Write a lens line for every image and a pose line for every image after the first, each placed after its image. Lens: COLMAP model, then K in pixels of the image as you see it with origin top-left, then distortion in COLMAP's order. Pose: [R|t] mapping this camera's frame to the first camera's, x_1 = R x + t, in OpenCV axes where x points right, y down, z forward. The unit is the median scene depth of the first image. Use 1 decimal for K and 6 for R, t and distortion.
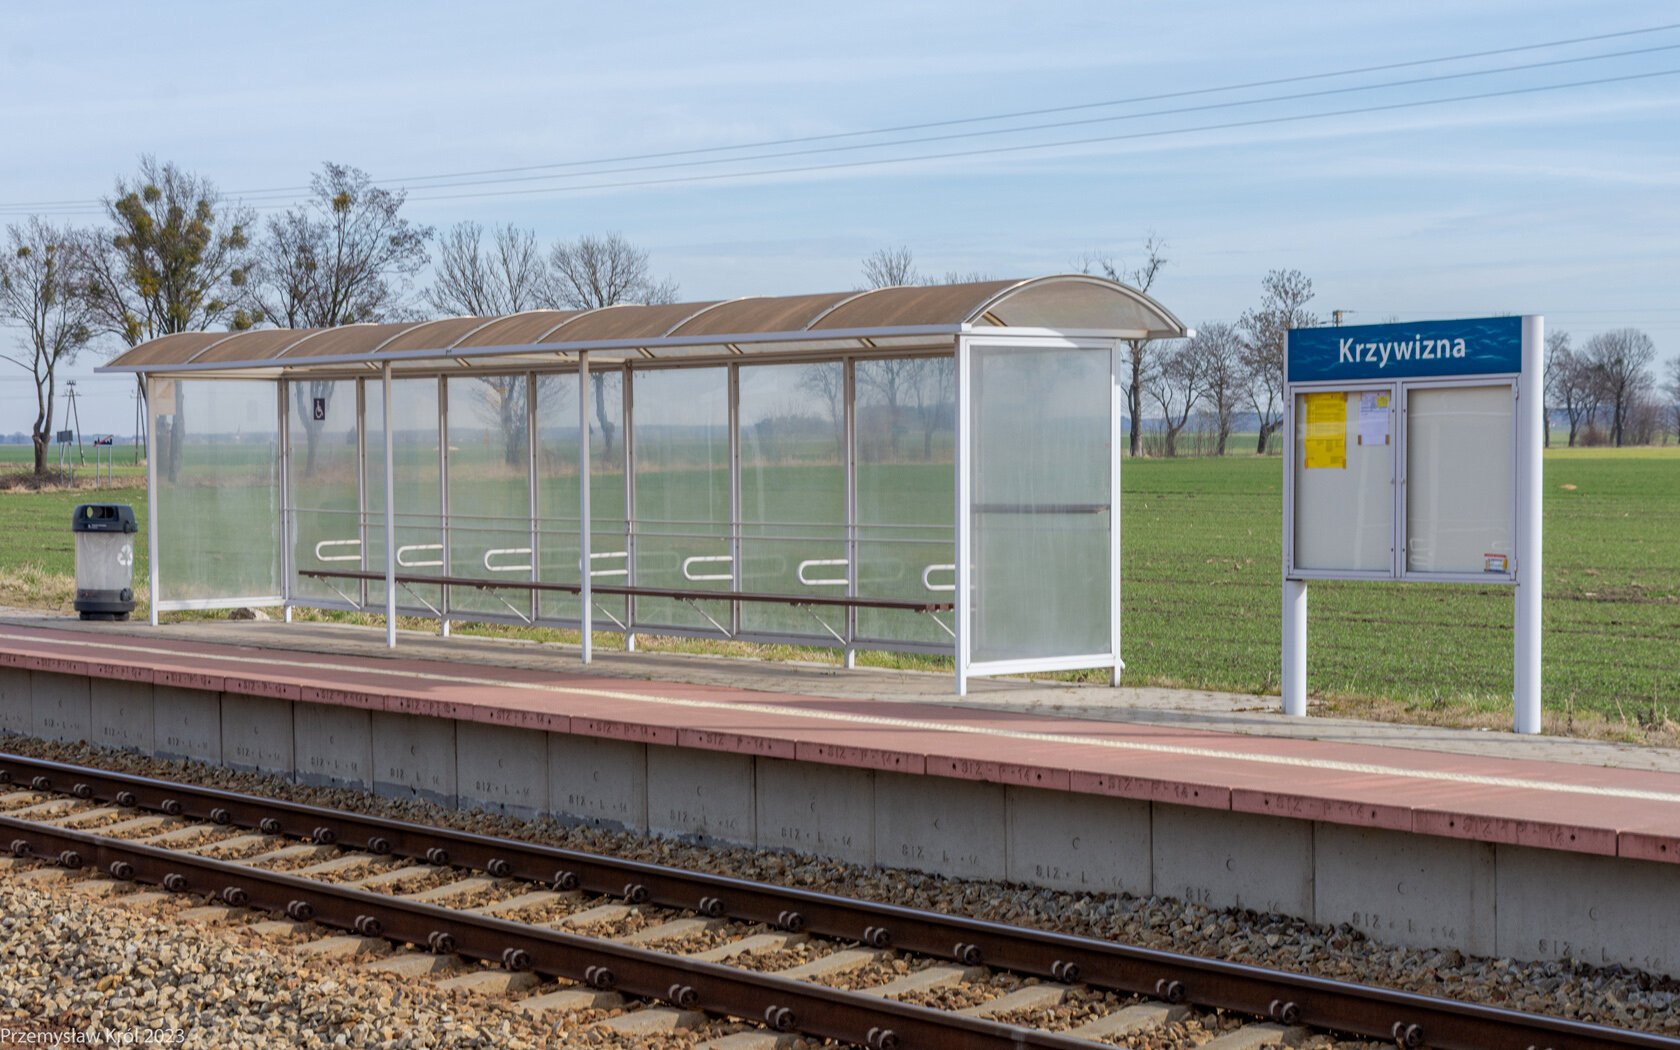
lens RADIAL K [[2767.4, 0, 840.0], [0, 2767.4, 525.0], [0, 0, 1]] dist [-0.018744, -0.089239]
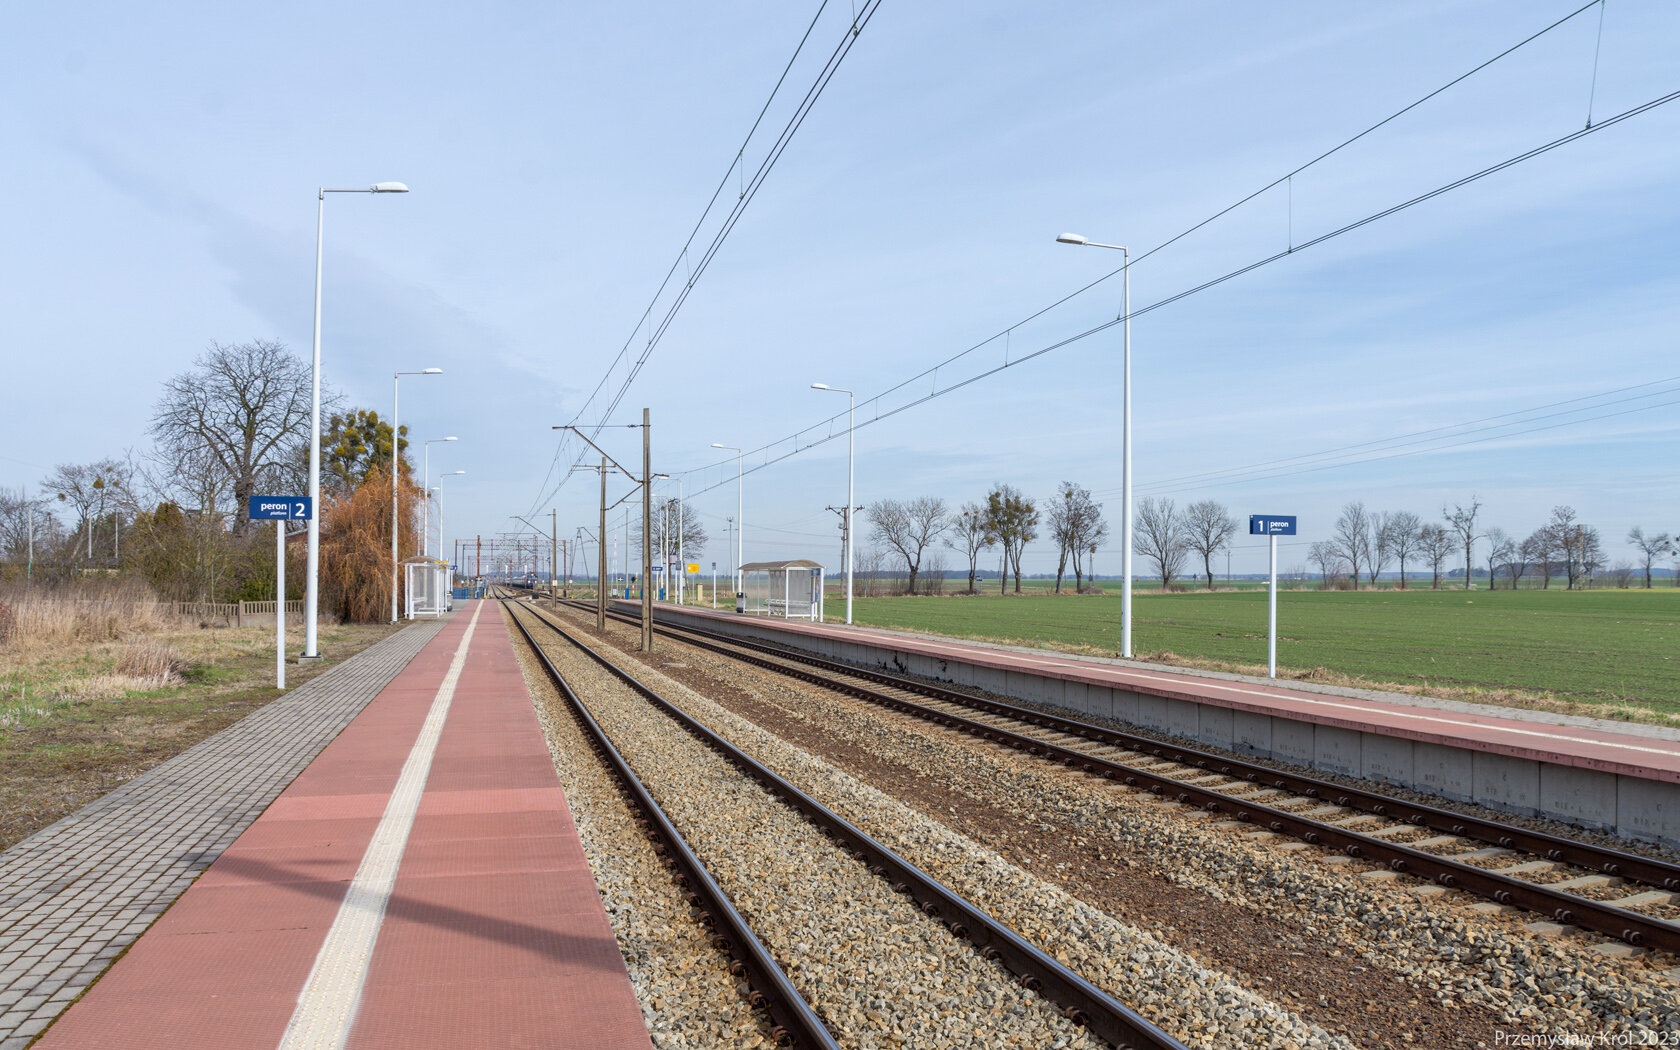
lens RADIAL K [[1592.4, 0, 840.0], [0, 1592.4, 525.0], [0, 0, 1]] dist [-0.049039, -0.003148]
pose [[0.862451, -0.007999, -0.506077, 0.190562], [-0.024927, 0.997990, -0.058255, 0.004399], [0.505526, 0.062857, 0.860518, -0.209763]]
